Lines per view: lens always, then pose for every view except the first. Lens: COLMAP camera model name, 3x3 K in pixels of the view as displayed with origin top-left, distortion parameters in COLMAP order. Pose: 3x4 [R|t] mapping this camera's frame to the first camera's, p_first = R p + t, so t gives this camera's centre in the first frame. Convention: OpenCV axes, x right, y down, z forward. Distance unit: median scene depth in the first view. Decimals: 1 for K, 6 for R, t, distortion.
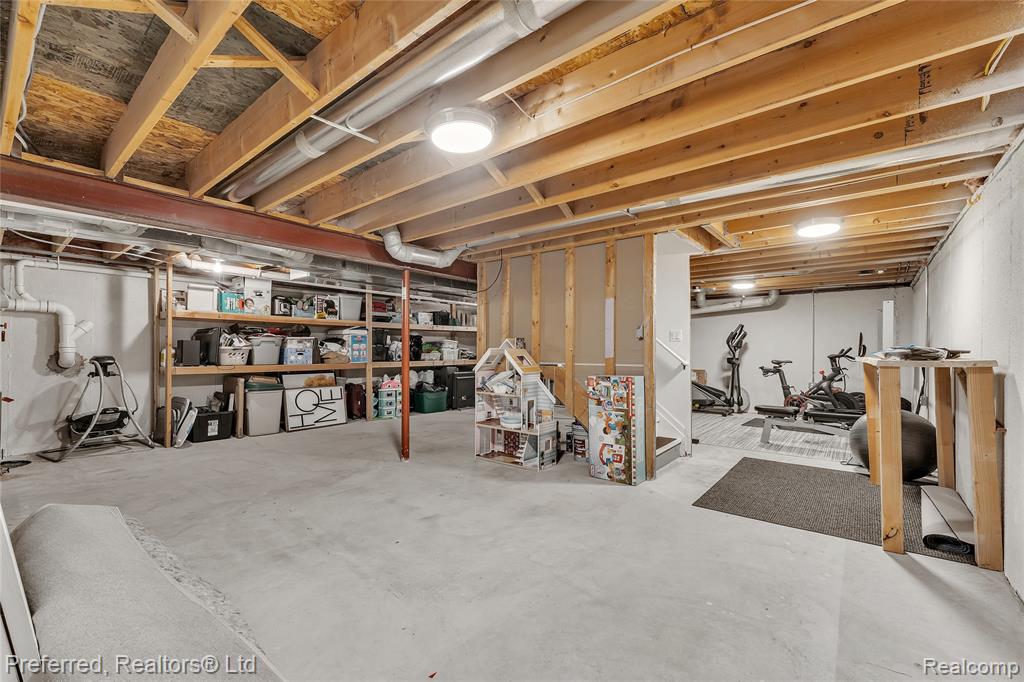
lens RADIAL K [[438.1, 0, 515.0], [0, 438.1, 349.1], [0, 0, 1]] dist [0.006308, 0.001357]
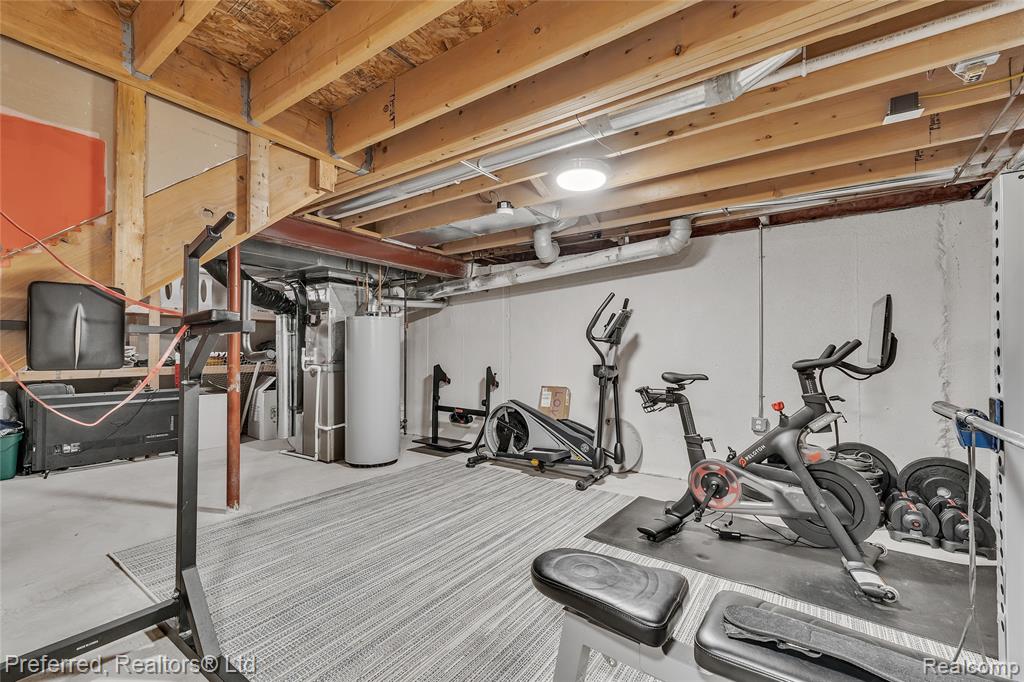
lens RADIAL K [[438.1, 0, 511.6], [0, 438.1, 340.4], [0, 0, 1]] dist [0.006308, 0.001357]
pose [[0.997926, 0.003619, 0.064273, 0.431067], [-0.002148, 0.999735, -0.022937, 0.004318], [-0.064339, 0.022752, 0.997669, 0.616740]]
